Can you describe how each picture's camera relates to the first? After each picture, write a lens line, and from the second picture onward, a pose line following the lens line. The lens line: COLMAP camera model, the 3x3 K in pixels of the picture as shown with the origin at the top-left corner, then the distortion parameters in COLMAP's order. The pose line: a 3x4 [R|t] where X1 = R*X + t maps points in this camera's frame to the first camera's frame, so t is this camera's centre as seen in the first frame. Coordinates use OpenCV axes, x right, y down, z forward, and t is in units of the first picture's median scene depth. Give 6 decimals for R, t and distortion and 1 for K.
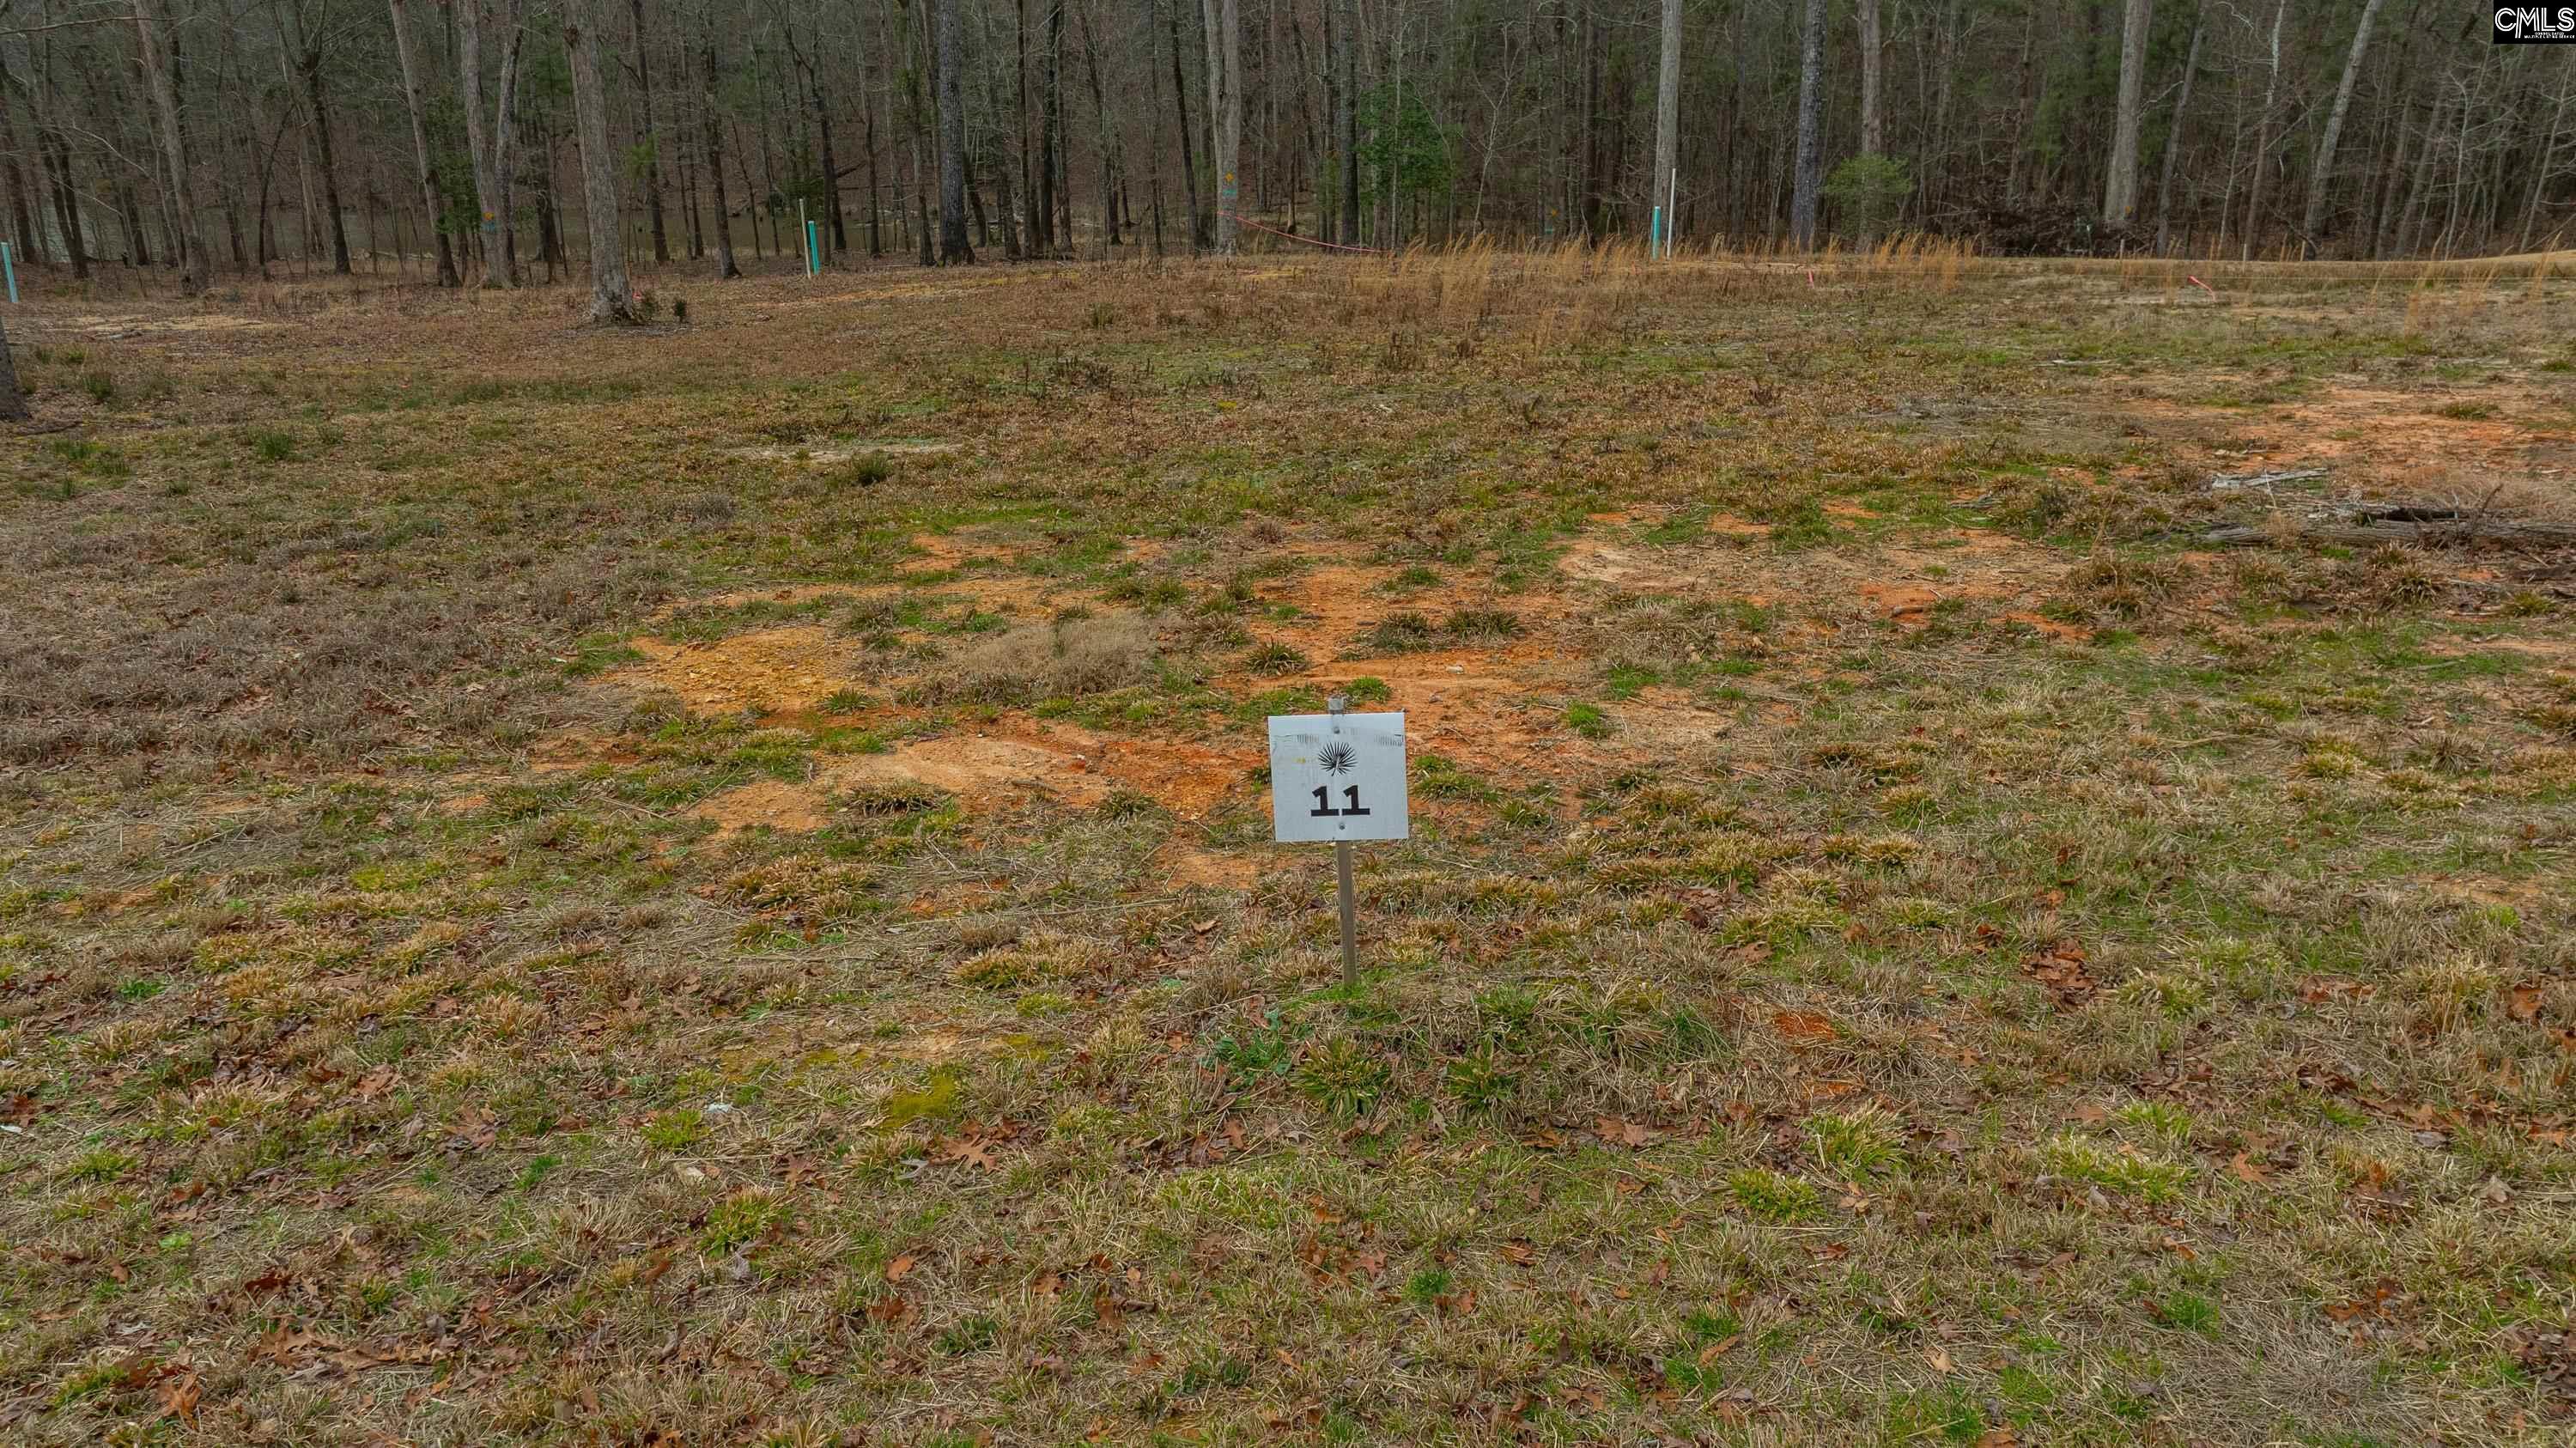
lens RADIAL K [[1803.5, 0, 1287.3], [0, 1803.5, 725.6], [0, 0, 1]] dist [-0.037318, 0.033600]
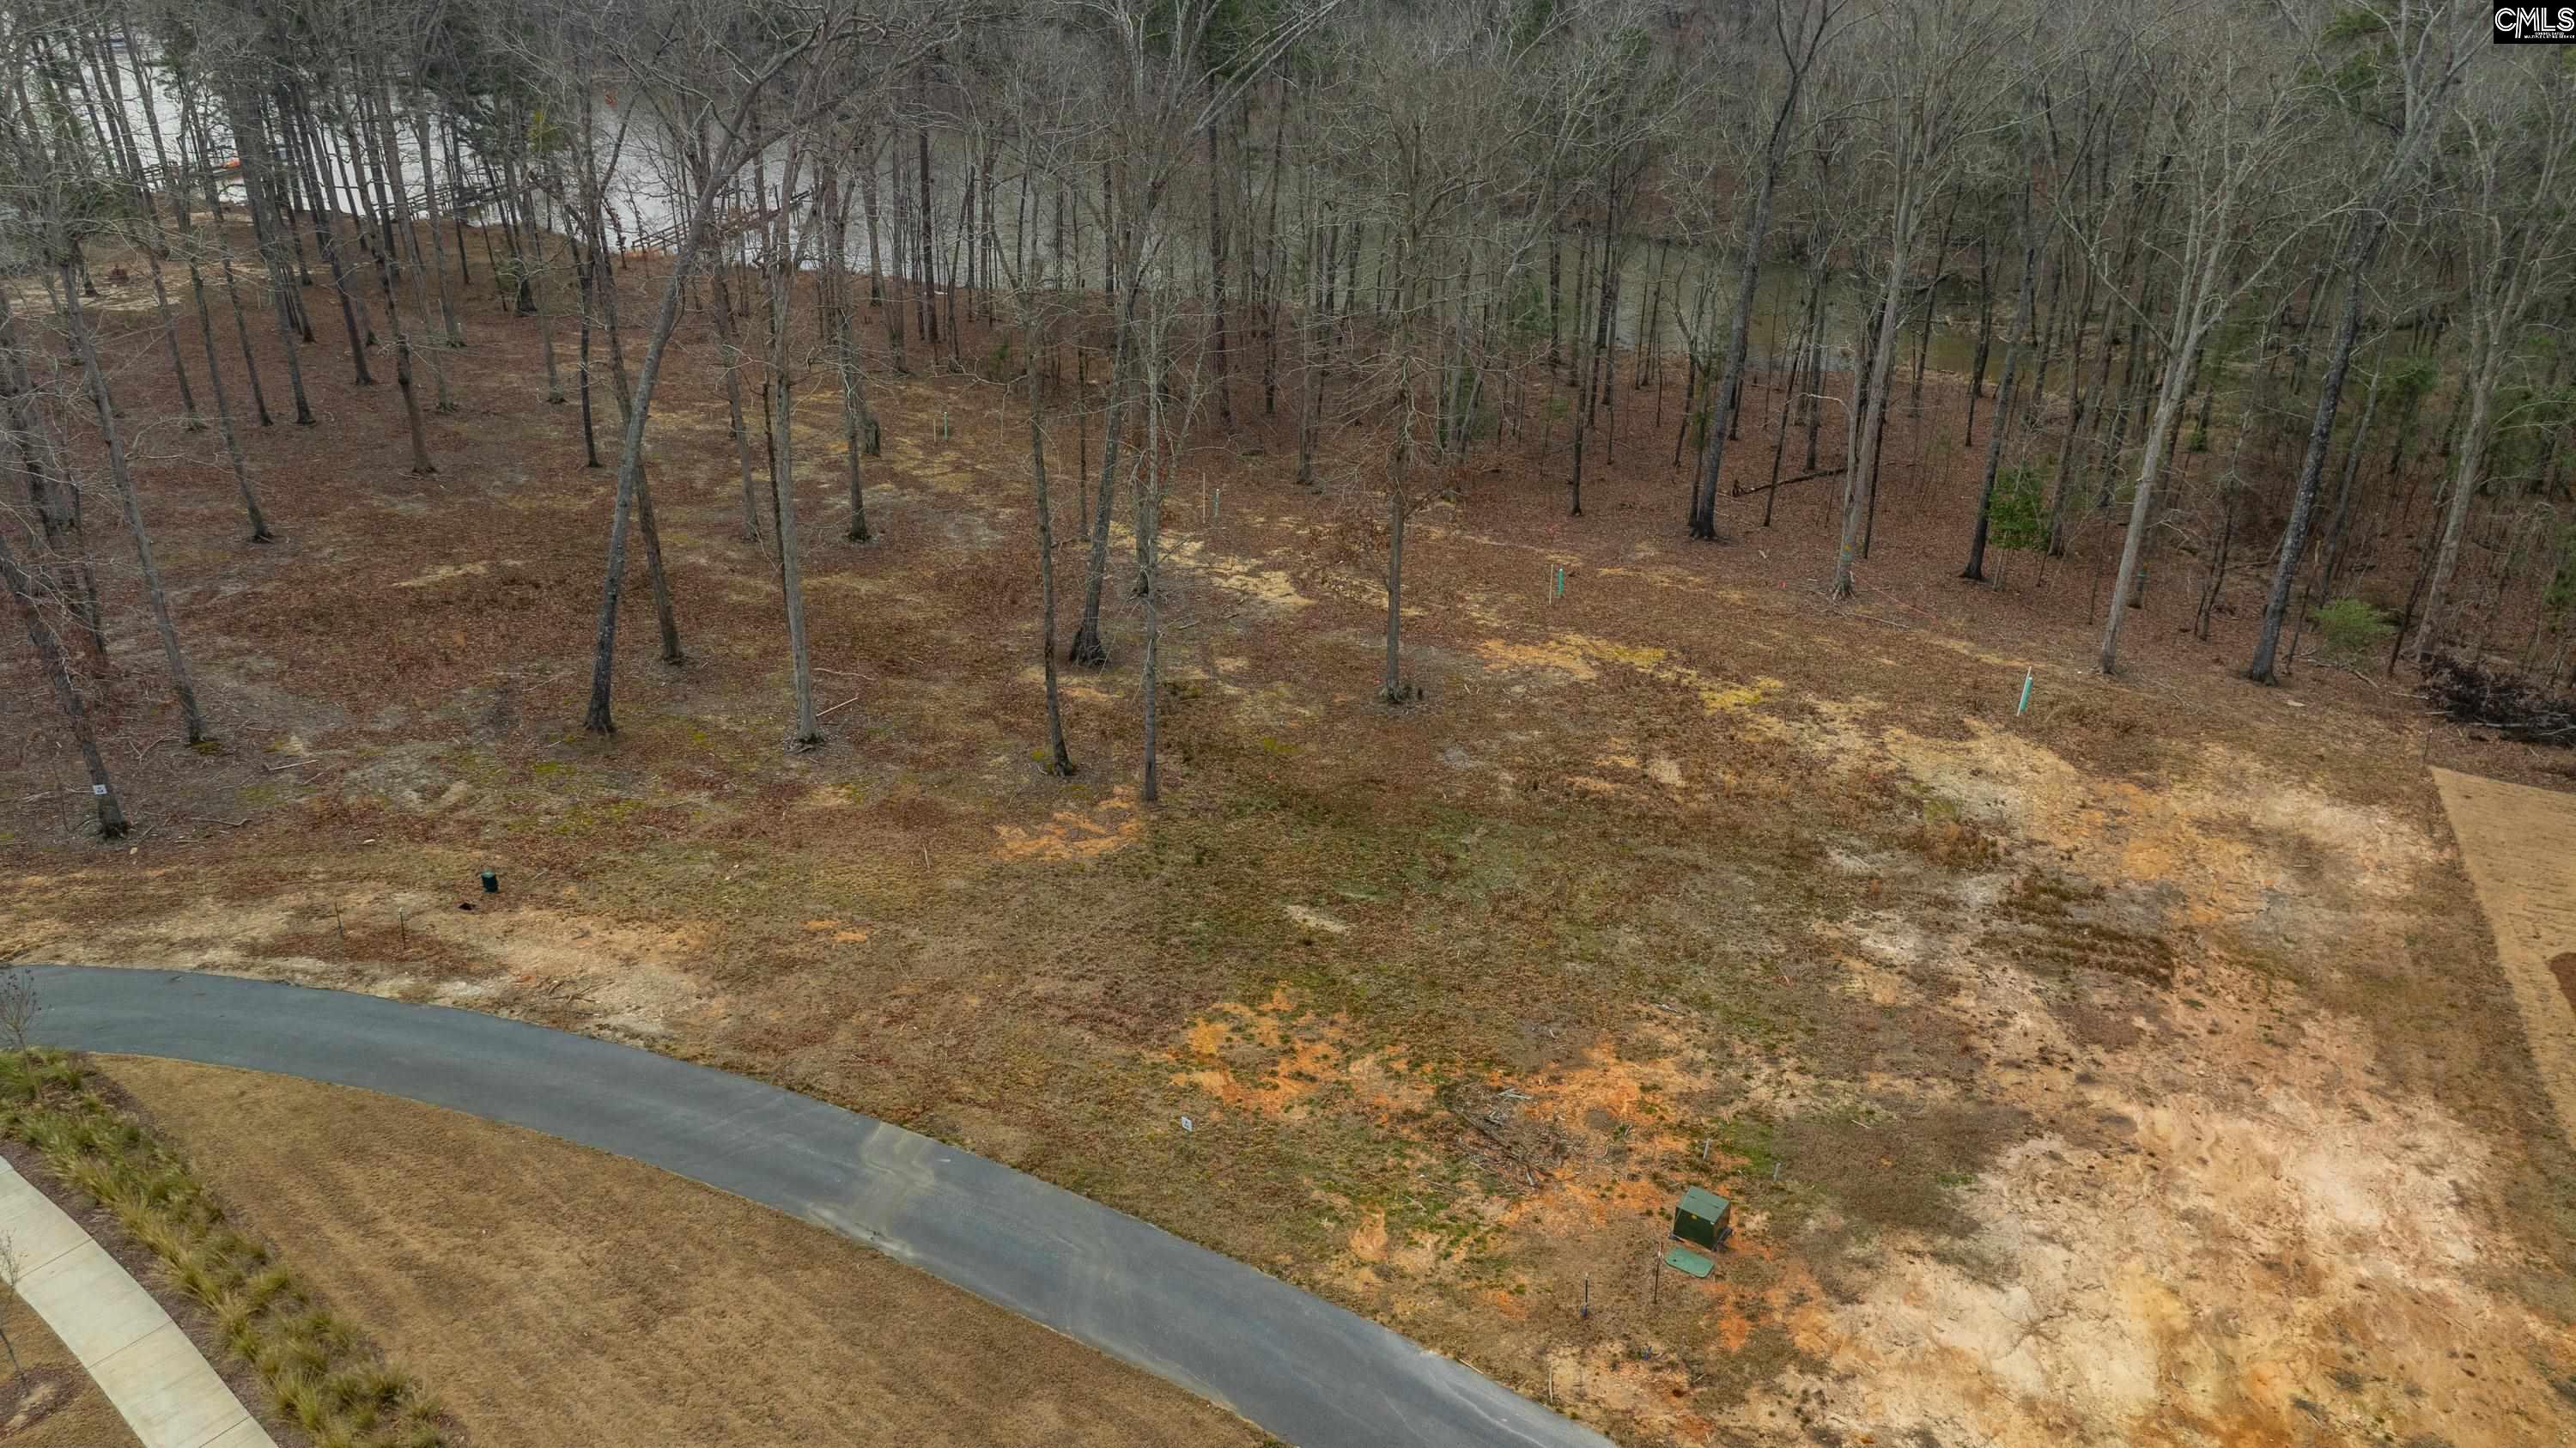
lens RADIAL K [[1803.5, 0, 1288.2], [0, 1803.5, 727.4], [0, 0, 1]] dist [-0.037318, 0.033600]
pose [[0.806081, 0.273204, -0.524970, 2.894032], [-0.198803, 0.960522, 0.194614, -2.339352], [0.557415, -0.052509, 0.828572, -3.896814]]
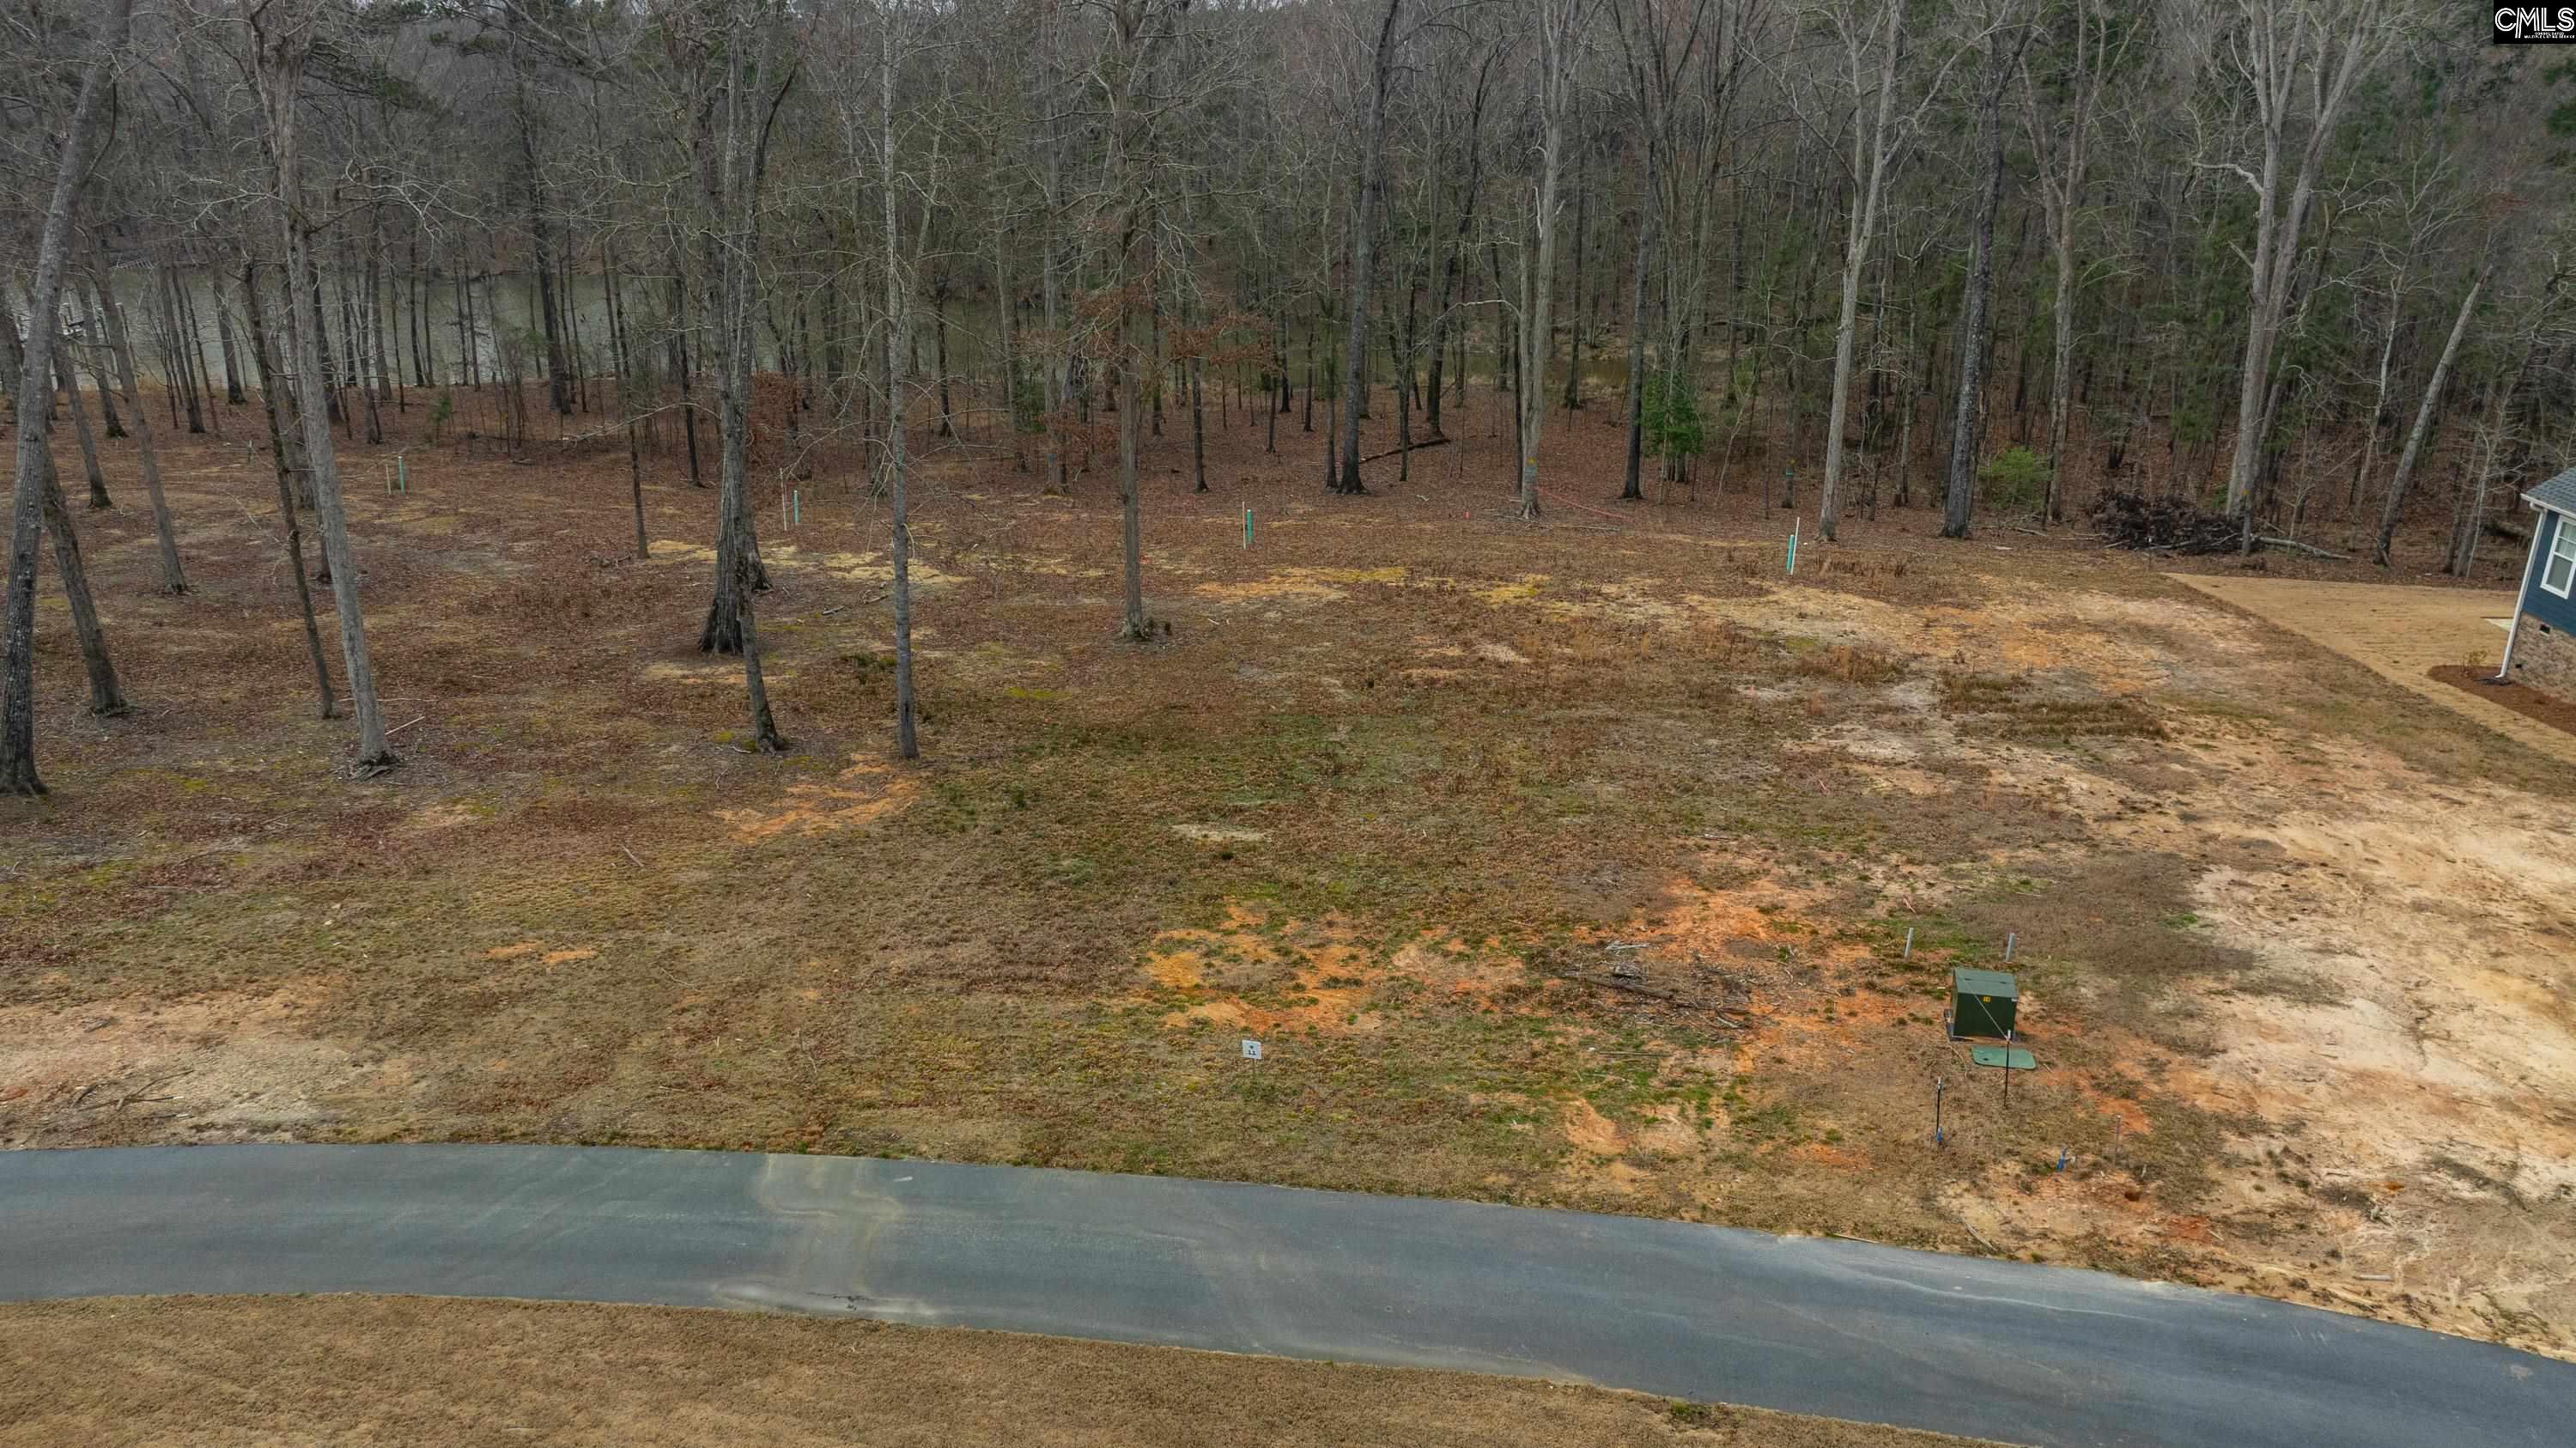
lens RADIAL K [[1803.5, 0, 1279.5], [0, 1803.5, 725.7], [0, 0, 1]] dist [-0.037318, 0.033600]
pose [[0.966586, 0.091502, -0.239455, 0.911656], [-0.085570, 0.995715, 0.035076, -0.796479], [0.241639, -0.013414, 0.970274, -3.099650]]
